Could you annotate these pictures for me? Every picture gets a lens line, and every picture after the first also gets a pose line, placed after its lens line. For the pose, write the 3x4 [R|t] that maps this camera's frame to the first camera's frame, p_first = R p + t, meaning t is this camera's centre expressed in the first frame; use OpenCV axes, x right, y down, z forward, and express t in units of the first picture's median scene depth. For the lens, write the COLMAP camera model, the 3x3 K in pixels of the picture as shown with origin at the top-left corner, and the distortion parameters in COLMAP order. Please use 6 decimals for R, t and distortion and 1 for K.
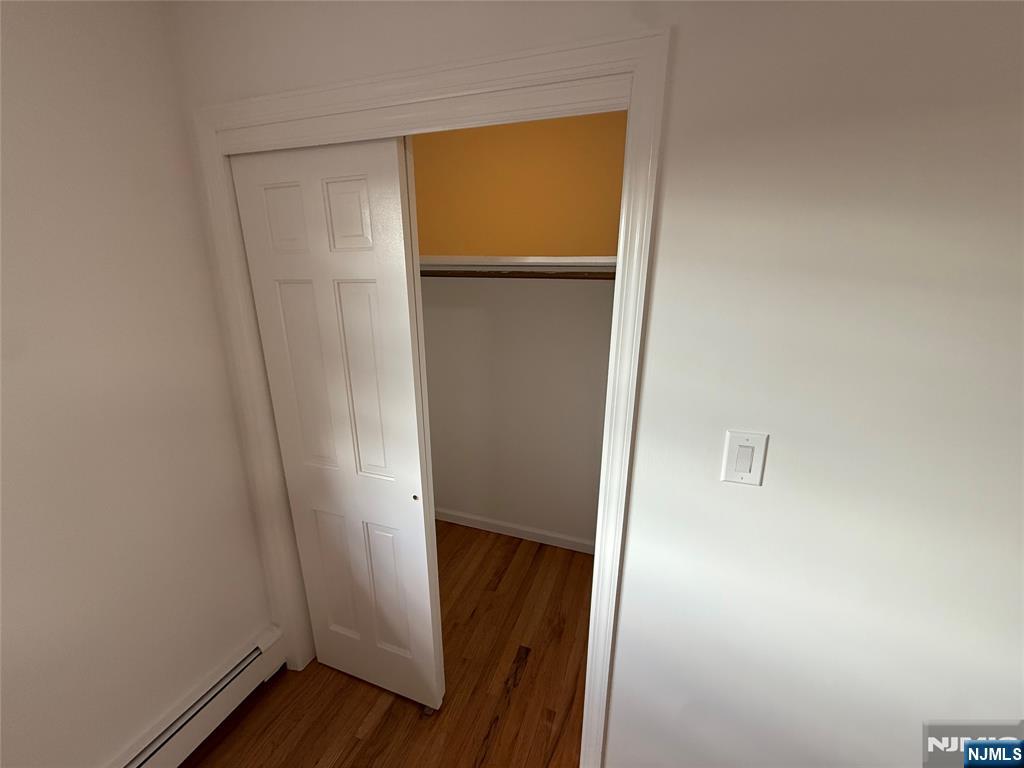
lens RADIAL K [[408.4, 0, 512.0], [0, 408.4, 384.0], [0, 0, 1]] dist [-0.000101, -0.000345]
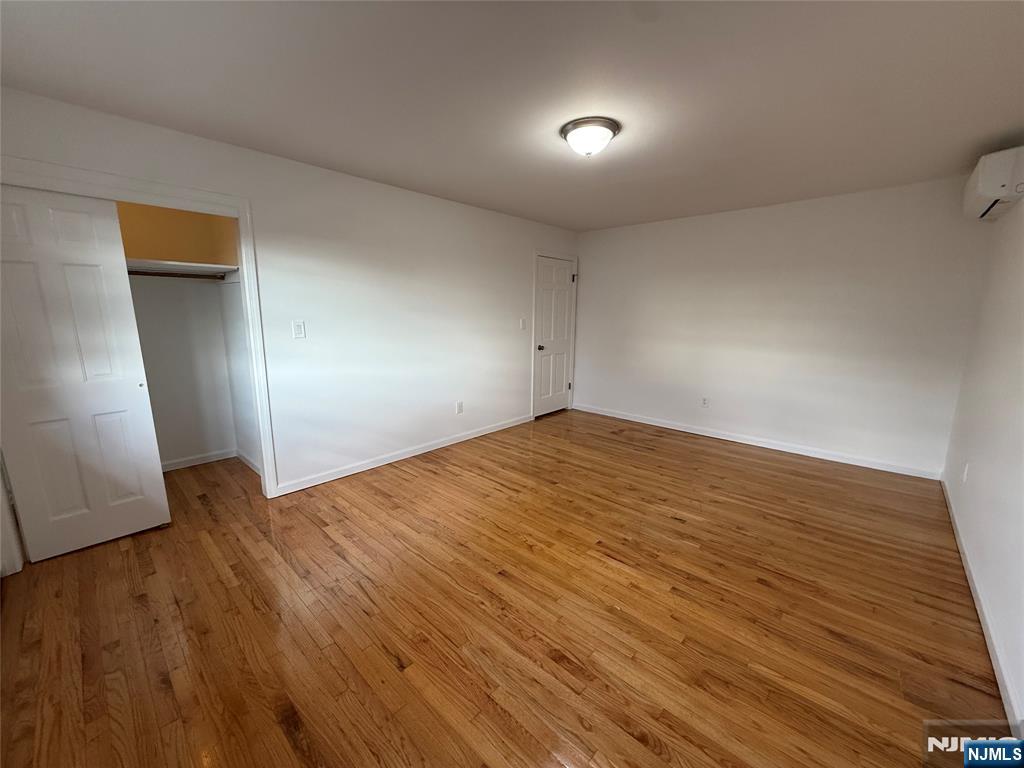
lens RADIAL K [[408.4, 0, 512.0], [0, 408.4, 384.0], [0, 0, 1]] dist [-0.000101, -0.000345]
pose [[0.396154, -0.157972, 0.904493, -1.238377], [0.241091, 0.968420, 0.063543, 0.559859], [-0.885967, 0.192892, 0.421729, -1.257418]]
